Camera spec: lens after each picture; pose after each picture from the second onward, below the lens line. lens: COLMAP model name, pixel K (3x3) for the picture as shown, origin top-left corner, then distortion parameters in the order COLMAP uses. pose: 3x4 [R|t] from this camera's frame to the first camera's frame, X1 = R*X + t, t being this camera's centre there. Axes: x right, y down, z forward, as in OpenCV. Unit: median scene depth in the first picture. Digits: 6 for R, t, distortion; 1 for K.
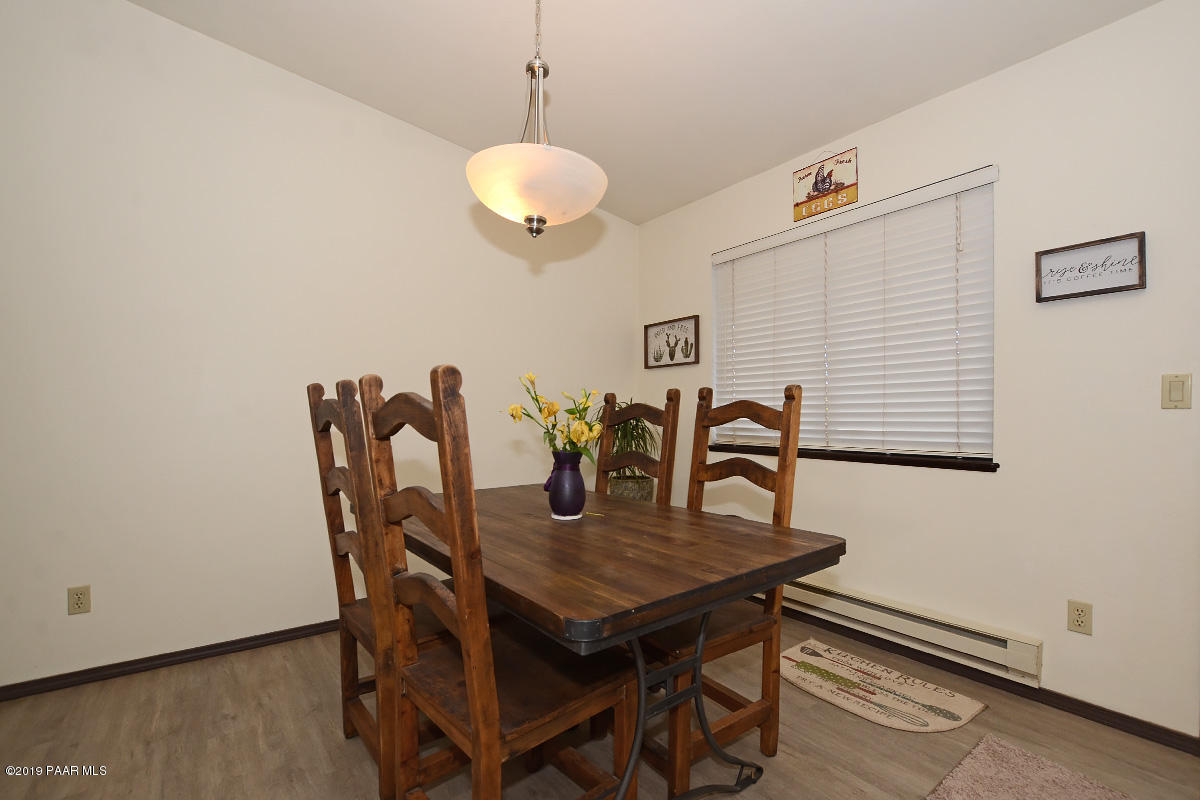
lens RADIAL K [[541.4, 0, 618.8], [0, 541.4, 423.3], [0, 0, 1]] dist [-0.038271, -0.000142]
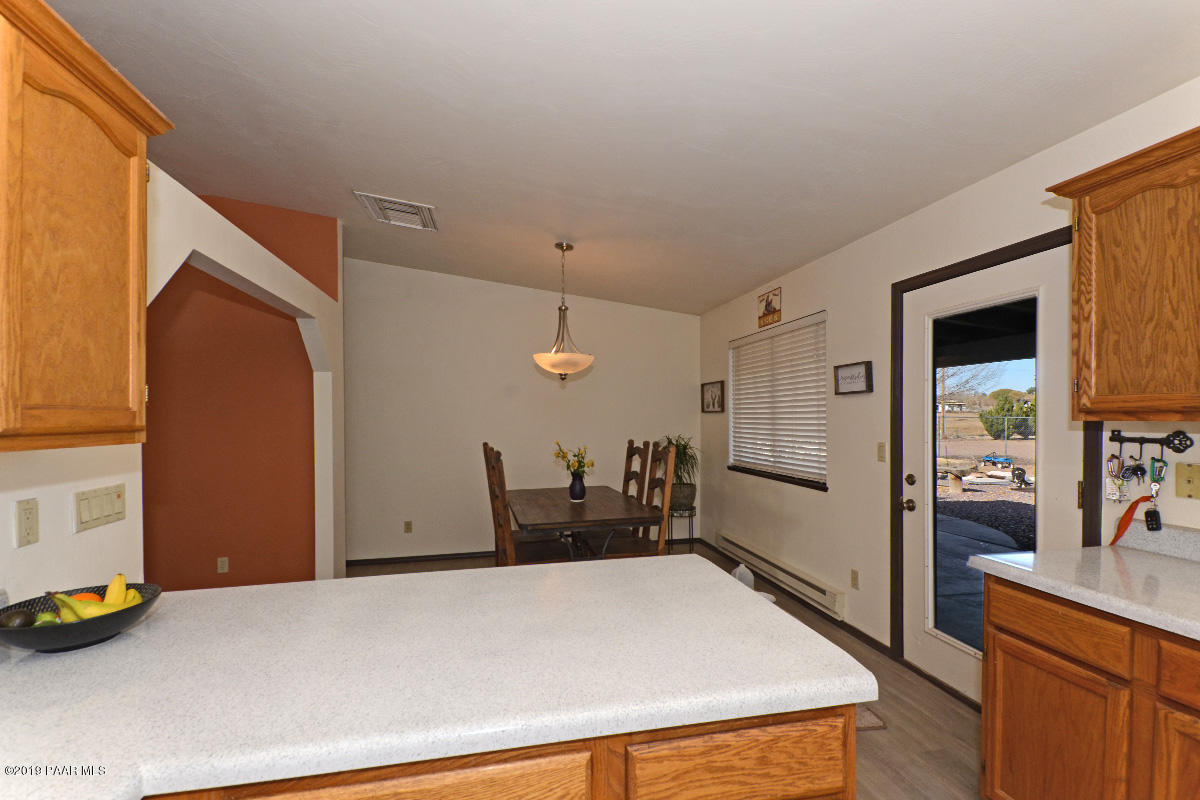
lens RADIAL K [[543.6, 0, 601.9], [0, 543.6, 412.0], [0, 0, 1]] dist [0.000683, -0.000135]
pose [[0.909859, -0.014024, -0.414680, 0.635362], [0.003887, 0.999673, -0.025281, -0.099817], [0.414899, 0.021390, 0.909616, -0.724035]]
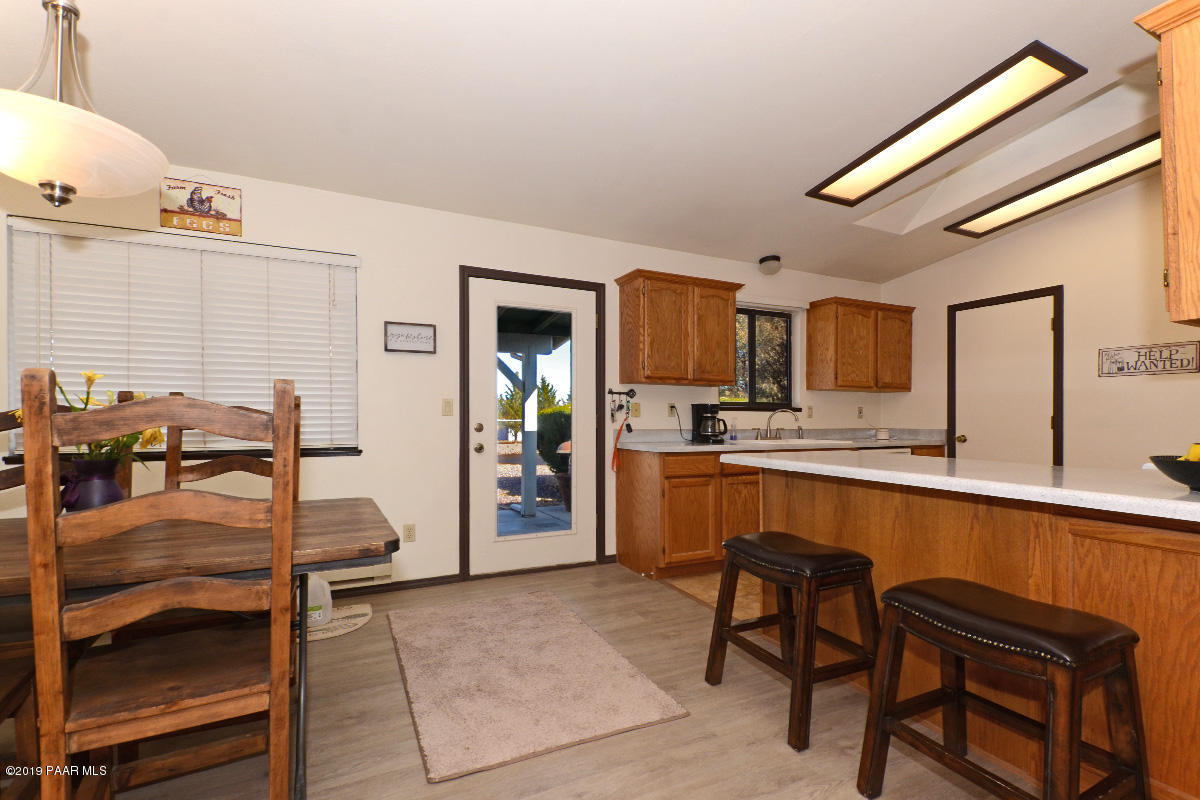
lens RADIAL K [[528.9, 0, 602.5], [0, 528.9, 423.1], [0, 0, 1]] dist [0.001505, 0.000083]
pose [[0.173892, -0.010164, 0.984712, -0.564634], [0.017722, 0.999817, 0.007190, -0.001488], [-0.984605, 0.016201, 0.174040, 0.025617]]
